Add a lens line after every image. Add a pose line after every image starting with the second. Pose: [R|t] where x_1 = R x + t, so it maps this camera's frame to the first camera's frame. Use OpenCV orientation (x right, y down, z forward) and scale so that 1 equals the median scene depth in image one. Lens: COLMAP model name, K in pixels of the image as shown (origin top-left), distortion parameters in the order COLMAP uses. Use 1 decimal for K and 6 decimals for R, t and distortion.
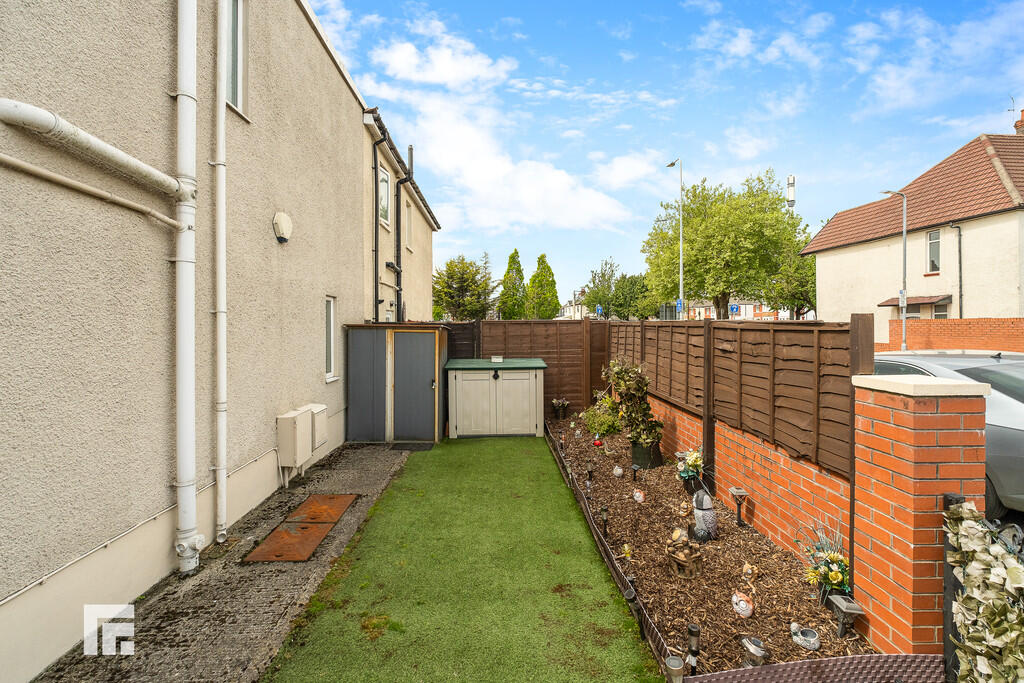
lens RADIAL K [[449.1, 0, 509.7], [0, 449.1, 321.8], [0, 0, 1]] dist [-0.000655, 0.000040]
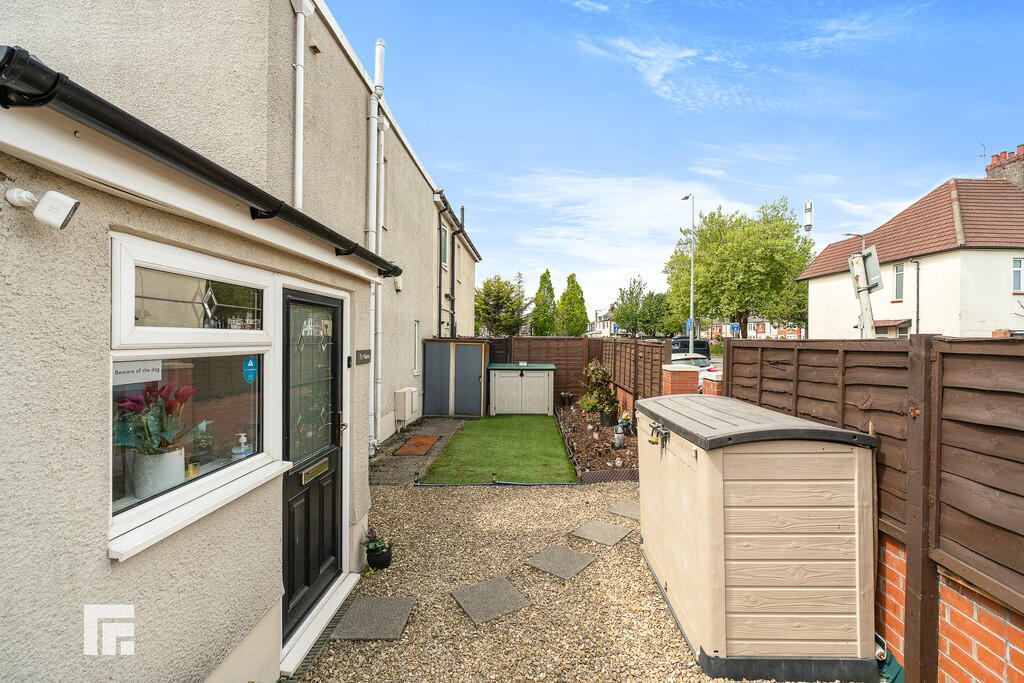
lens RADIAL K [[449.1, 0, 509.7], [0, 449.1, 321.8], [0, 0, 1]] dist [-0.000655, 0.000040]
pose [[0.996992, 0.009786, -0.076887, 0.025498], [-0.012093, 0.999488, -0.029606, -0.005870], [0.076558, 0.030447, 0.996600, -0.295128]]
